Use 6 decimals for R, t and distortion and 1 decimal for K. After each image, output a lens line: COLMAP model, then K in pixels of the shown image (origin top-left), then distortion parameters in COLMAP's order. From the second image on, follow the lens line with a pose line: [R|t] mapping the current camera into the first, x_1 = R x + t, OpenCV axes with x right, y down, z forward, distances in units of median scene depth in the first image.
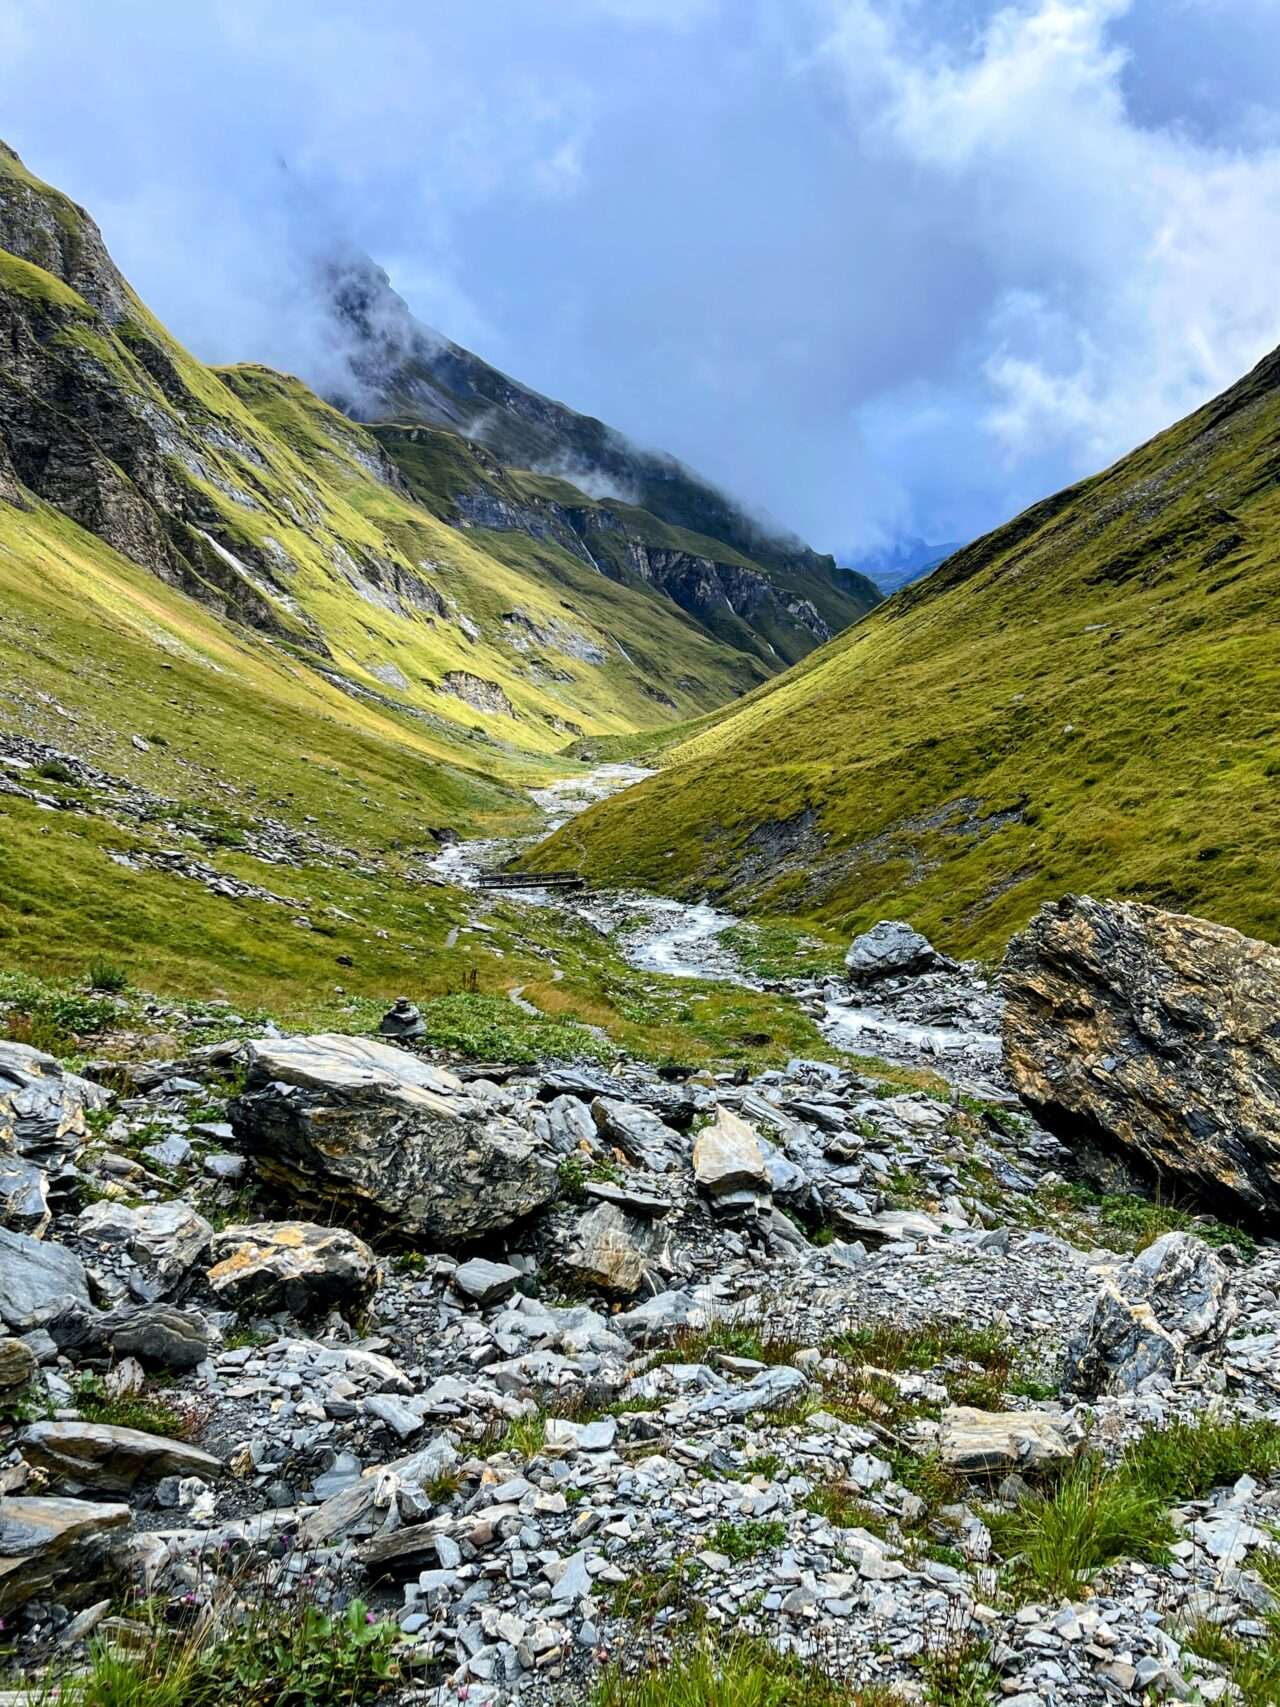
lens RADIAL K [[1663.6, 0, 637.2], [0, 1663.6, 882.6], [0, 0, 1]] dist [0.009666, -0.009098]
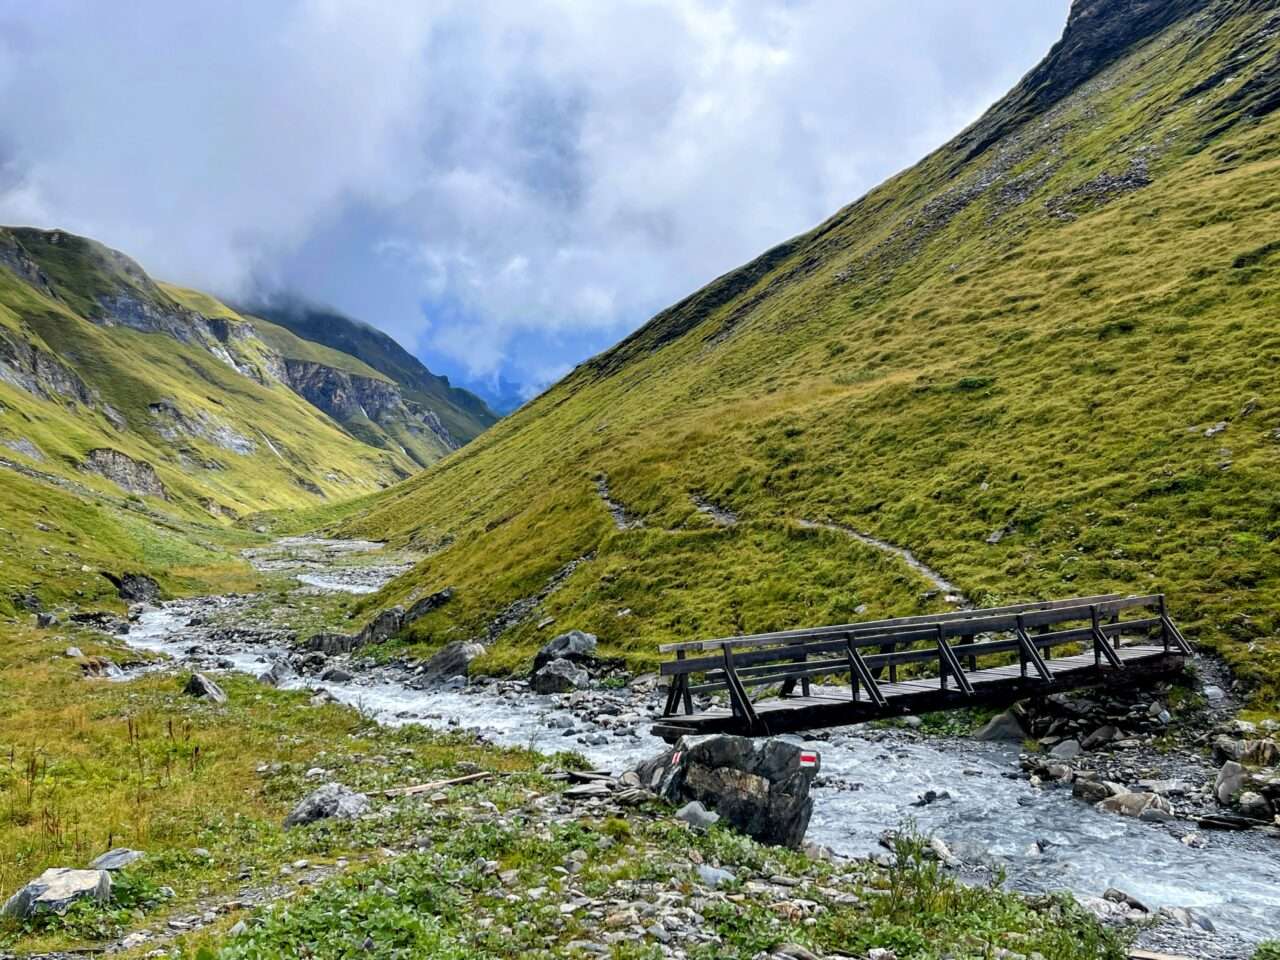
lens RADIAL K [[1348.1, 0, 667.8], [0, 1348.1, 479.2], [0, 0, 1]] dist [0.082467, -0.179870]
pose [[0.956861, -0.005595, 0.290493, -0.026500], [0.043681, 0.991221, -0.124790, -0.000716], [-0.287245, 0.132096, 0.948705, 0.183188]]
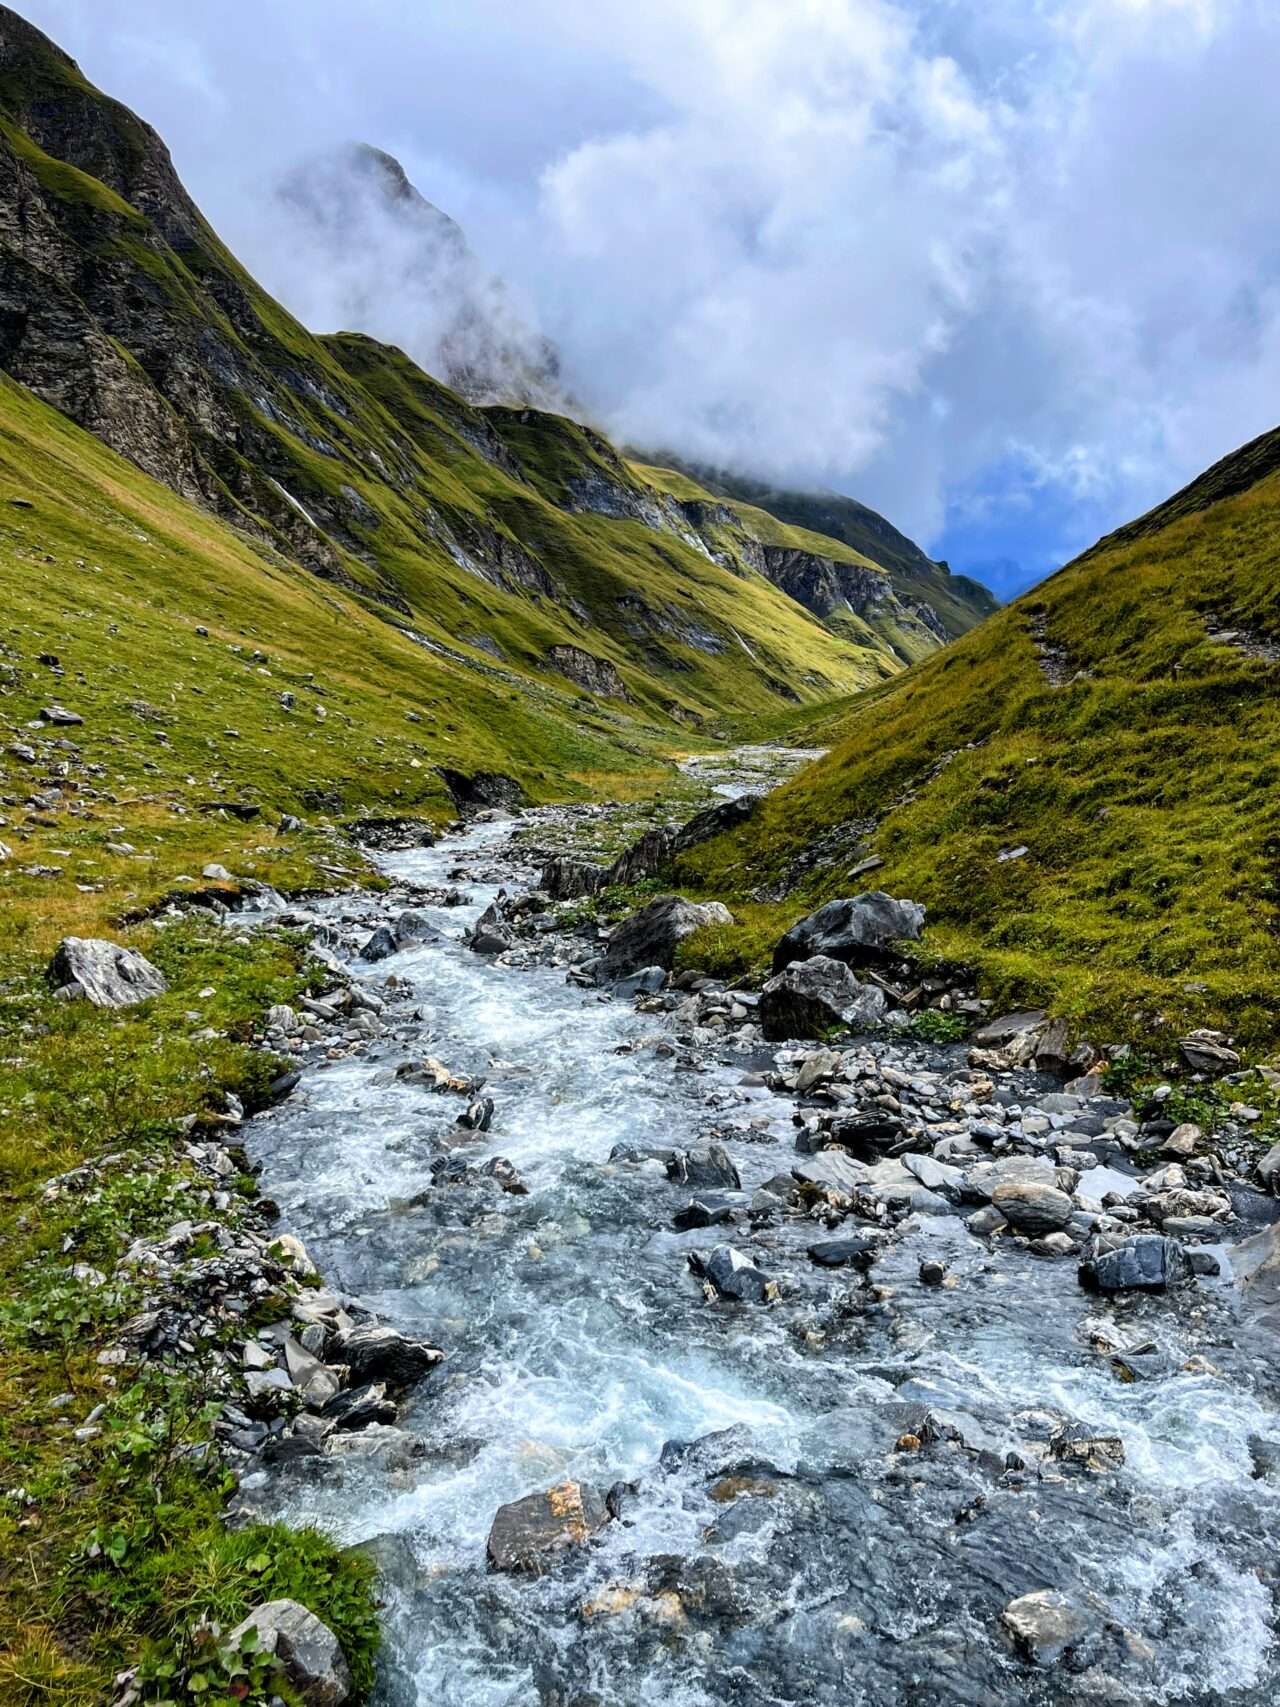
lens RADIAL K [[1530.9, 0, 639.1], [0, 1530.9, 874.0], [0, 0, 1]] dist [0.047867, -0.071353]
pose [[0.997995, 0.010198, -0.062462, -0.017912], [-0.010770, 0.999903, -0.008825, -0.001528], [0.062366, 0.009480, 0.998008, 0.206430]]
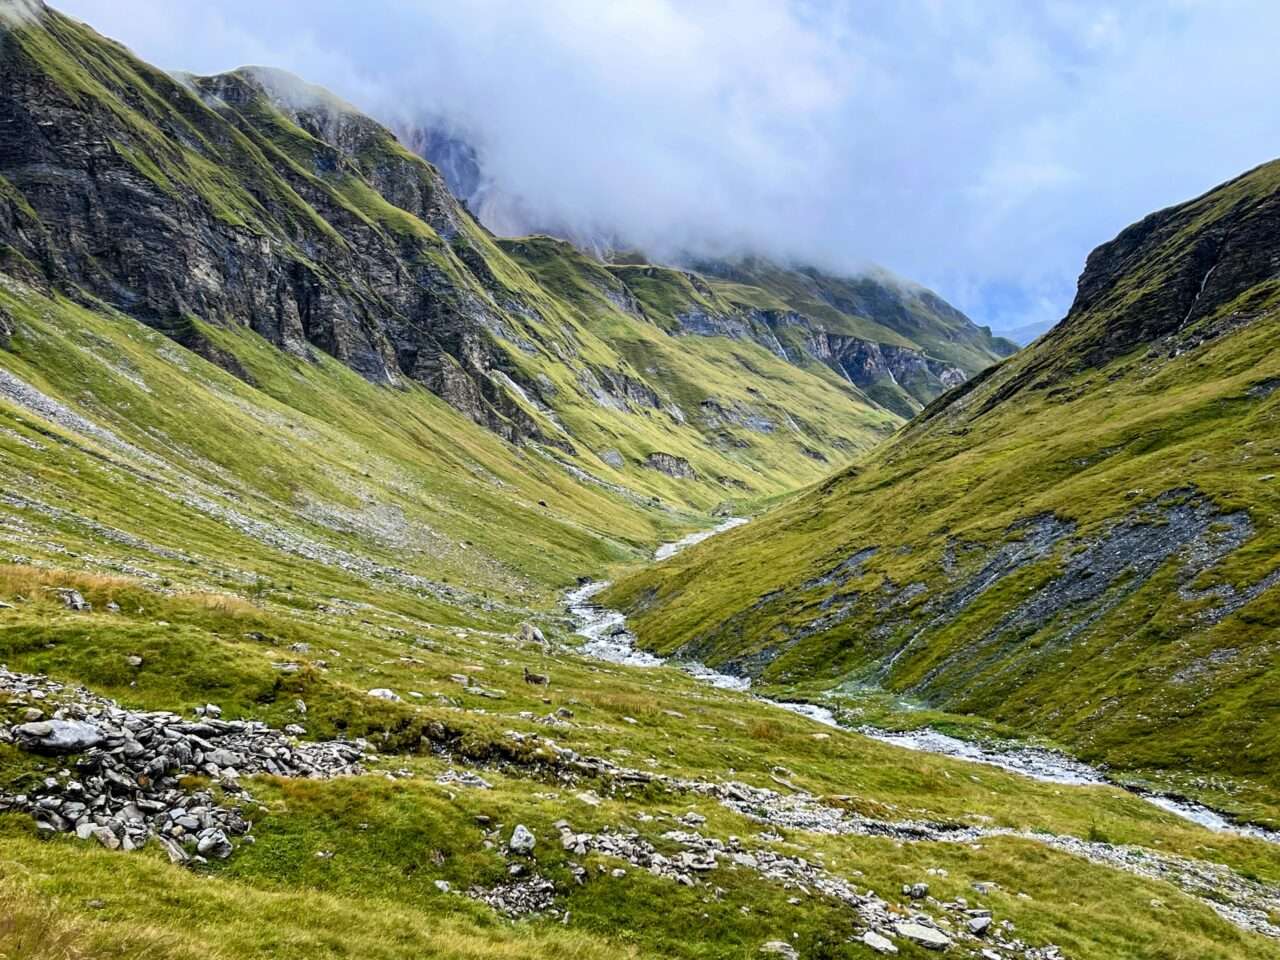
lens RADIAL K [[1436.8, 0, 640.0], [0, 1436.8, 480.0], [0, 0, 1]] dist [0.158482, -0.516192]
pose [[0.986374, 0.003415, -0.164483, 0.099367], [-0.014118, 0.997853, -0.063946, -0.013712], [0.163911, 0.065397, 0.984305, -0.339522]]
